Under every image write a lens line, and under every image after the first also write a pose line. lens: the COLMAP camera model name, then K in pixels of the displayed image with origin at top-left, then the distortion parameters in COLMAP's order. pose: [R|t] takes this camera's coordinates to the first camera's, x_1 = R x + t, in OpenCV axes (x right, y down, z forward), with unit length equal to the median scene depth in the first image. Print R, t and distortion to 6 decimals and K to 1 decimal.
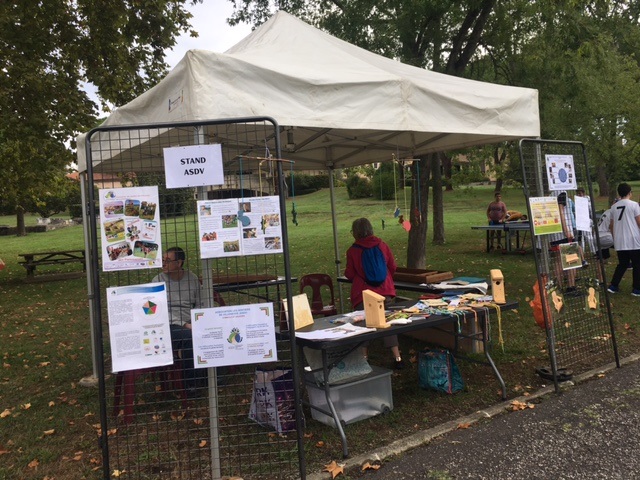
lens RADIAL K [[549.8, 0, 319.9], [0, 549.8, 239.6], [0, 0, 1]] dist [0.056178, -0.068124]
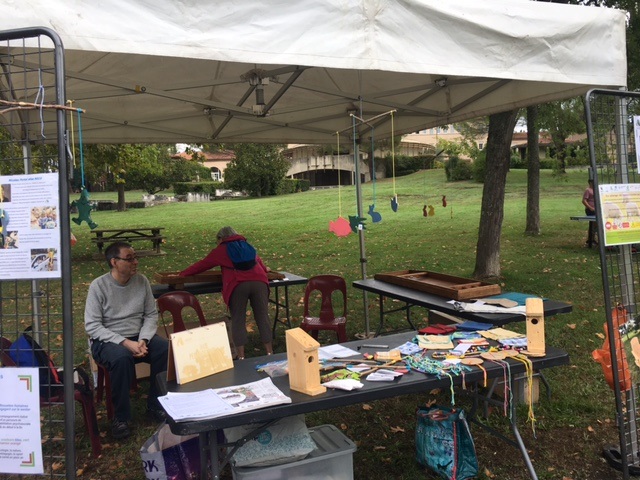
lens RADIAL K [[549.8, 0, 318.0], [0, 549.8, 240.0], [0, 0, 1]] dist [0.056178, -0.068124]
pose [[0.982557, 0.037041, -0.182236, 0.182640], [-0.030677, 0.998821, 0.037621, -0.027428], [0.183415, -0.031375, 0.982535, 0.327667]]
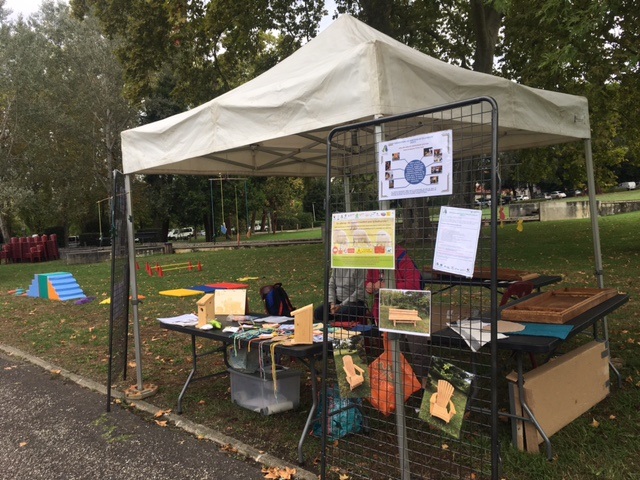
lens RADIAL K [[549.8, 0, 320.5], [0, 549.8, 239.2], [0, 0, 1]] dist [0.056178, -0.068124]
pose [[0.174798, 0.086016, -0.980840, 1.044518], [0.009286, 0.995988, 0.089000, -0.103887], [0.984560, -0.024665, 0.173299, 0.850592]]
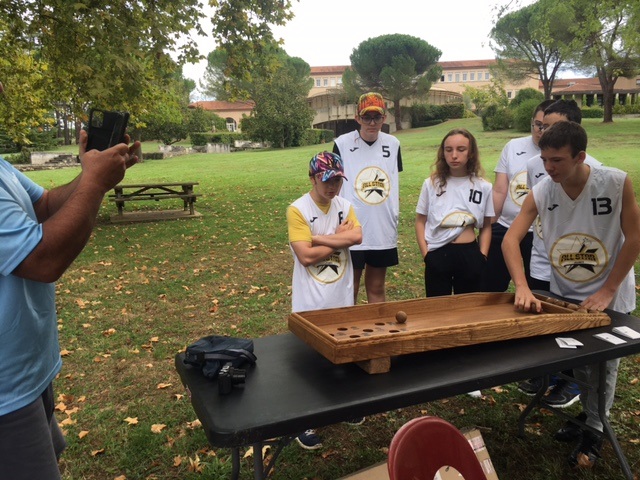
lens RADIAL K [[549.8, 0, 318.5], [0, 549.8, 236.9], [0, 0, 1]] dist [0.056178, -0.068124]
pose [[0.978050, 0.055724, -0.200783, -0.281345], [-0.032398, 0.992528, 0.117641, -0.018732], [0.205838, -0.108554, 0.972547, 1.018707]]
